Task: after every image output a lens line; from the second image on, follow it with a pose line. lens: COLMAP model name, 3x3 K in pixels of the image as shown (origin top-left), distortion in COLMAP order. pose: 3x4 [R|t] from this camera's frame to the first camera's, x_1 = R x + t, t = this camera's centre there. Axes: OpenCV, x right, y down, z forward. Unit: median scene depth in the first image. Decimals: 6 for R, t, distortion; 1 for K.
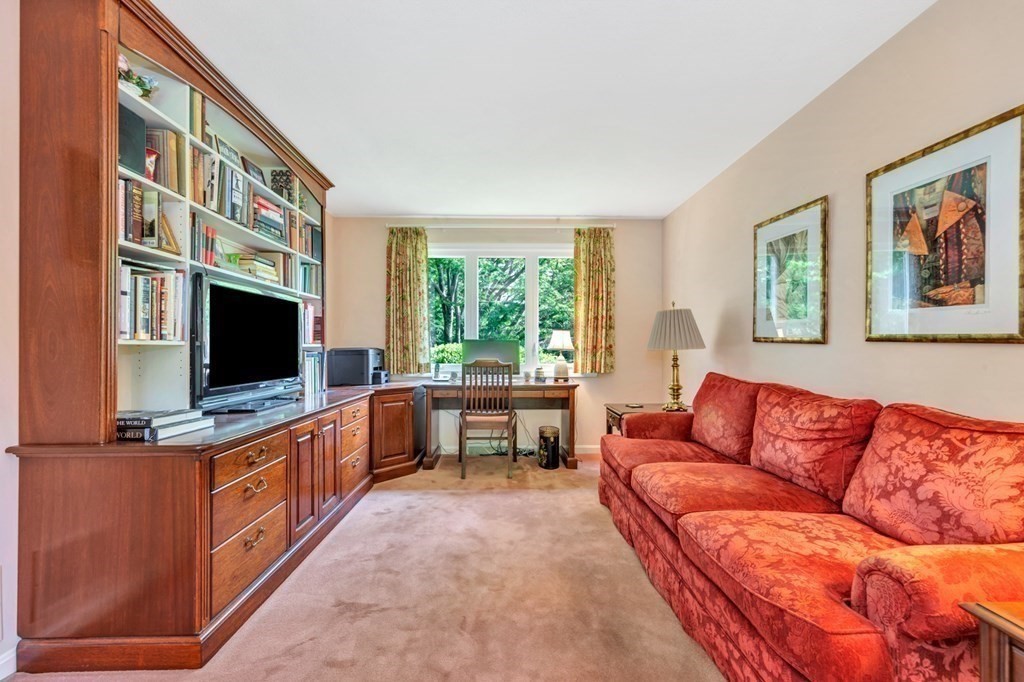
lens RADIAL K [[435.9, 0, 509.7], [0, 435.9, 345.0], [0, 0, 1]] dist [0.003298, 0.000138]
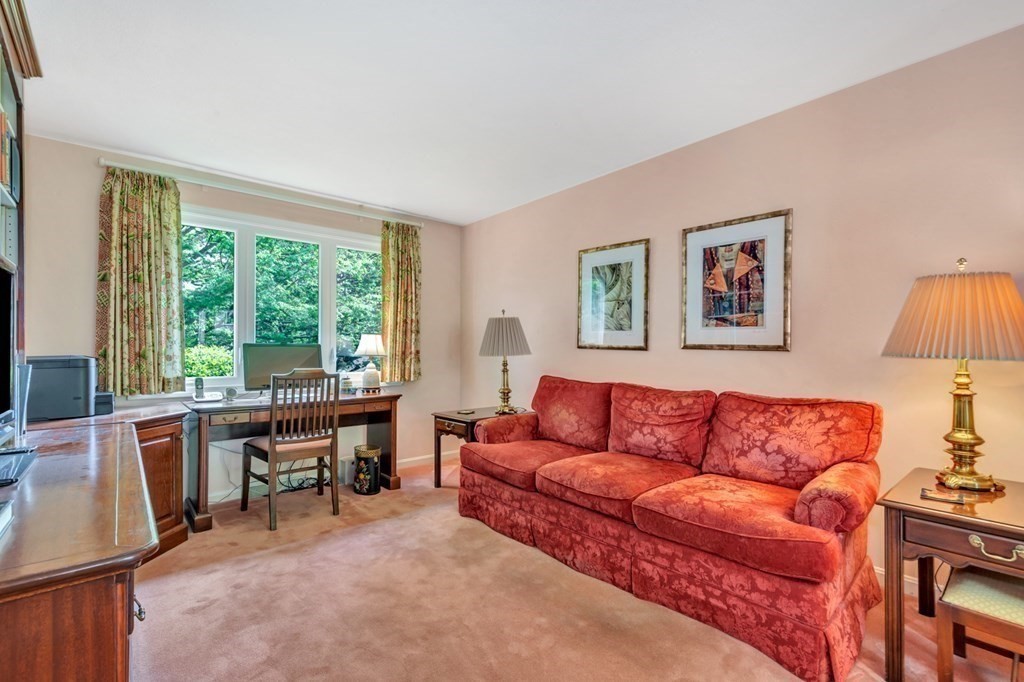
lens RADIAL K [[461.8, 0, 513.8], [0, 461.8, 344.9], [0, 0, 1]] dist [0.007952, 0.000434]
pose [[0.764465, 0.007461, 0.644622, -0.400748], [-0.001262, 0.999948, -0.010076, -0.004203], [-0.644664, 0.006889, 0.764435, 0.162372]]
